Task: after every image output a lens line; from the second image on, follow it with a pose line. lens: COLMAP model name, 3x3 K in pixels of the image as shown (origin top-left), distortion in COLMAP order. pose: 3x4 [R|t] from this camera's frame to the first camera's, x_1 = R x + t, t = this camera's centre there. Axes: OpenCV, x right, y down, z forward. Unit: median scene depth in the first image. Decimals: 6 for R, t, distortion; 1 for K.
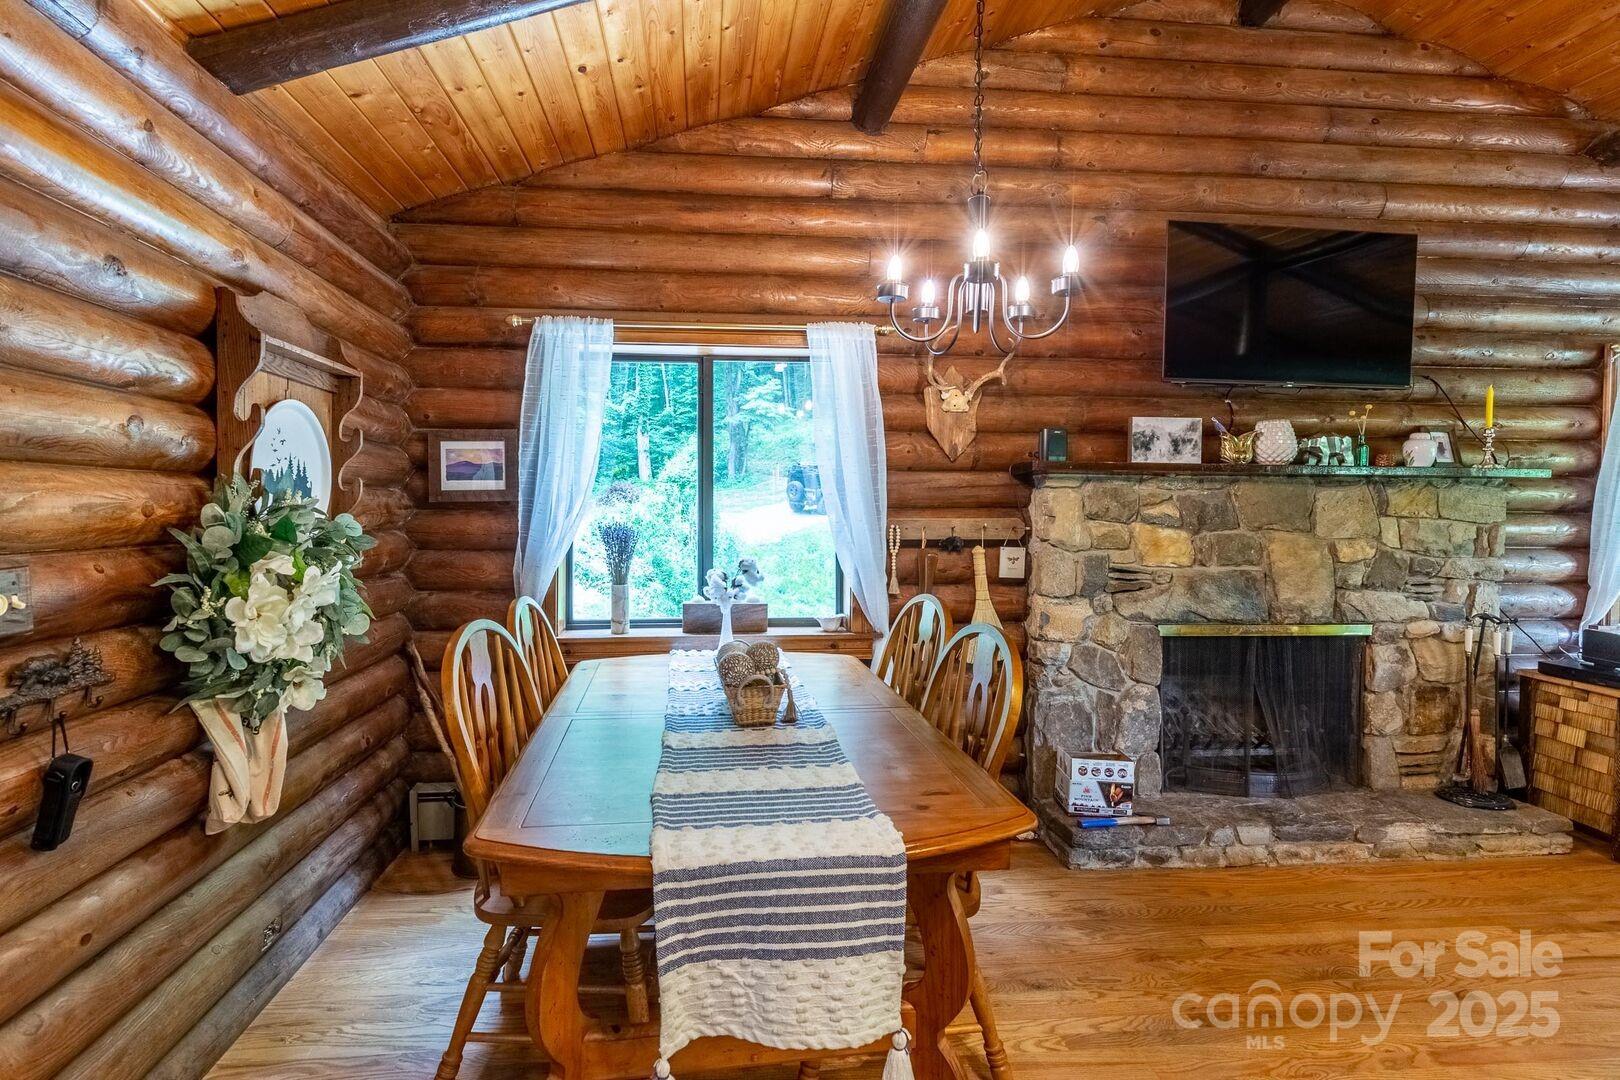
lens RADIAL K [[778.0, 0, 805.2], [0, 778.0, 508.3], [0, 0, 1]] dist [-0.002844, -0.000317]
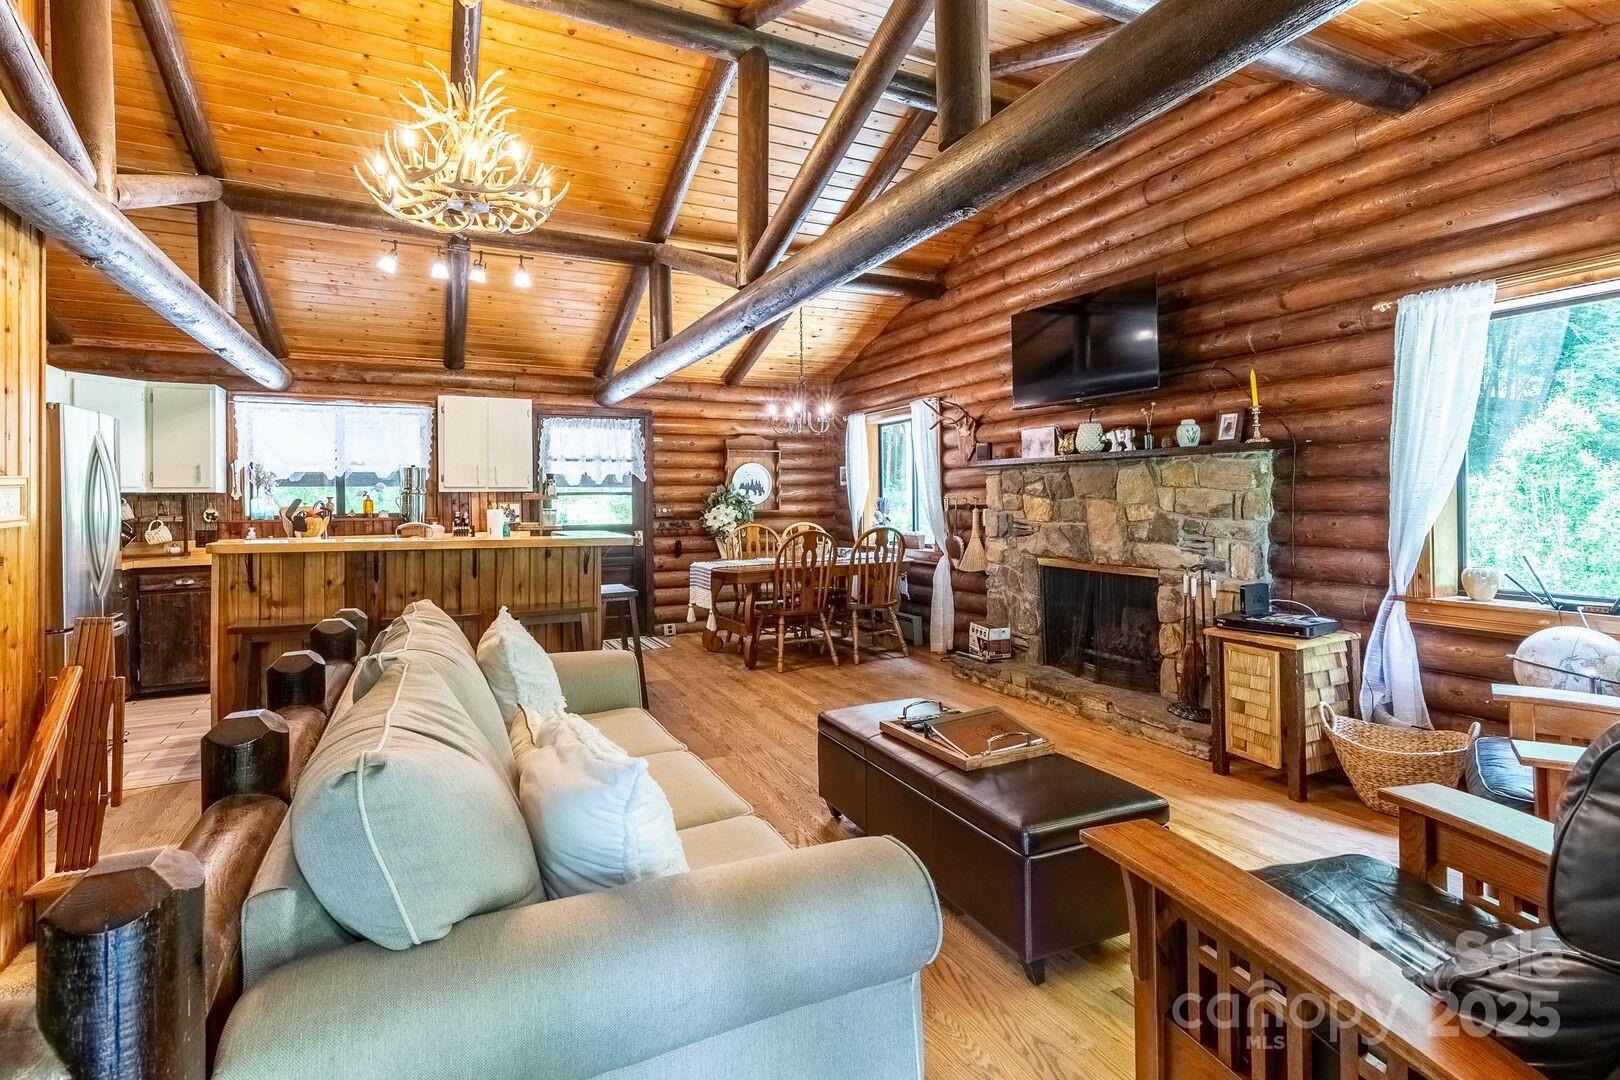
lens RADIAL K [[742.9, 0, 822.9], [0, 742.9, 493.0], [0, 0, 1]] dist [0.006388, 0.000185]
pose [[0.377107, -0.019486, -0.925964, 1.713939], [0.006858, 0.999810, -0.018247, 0.040435], [0.926144, 0.000531, 0.377169, 0.005197]]
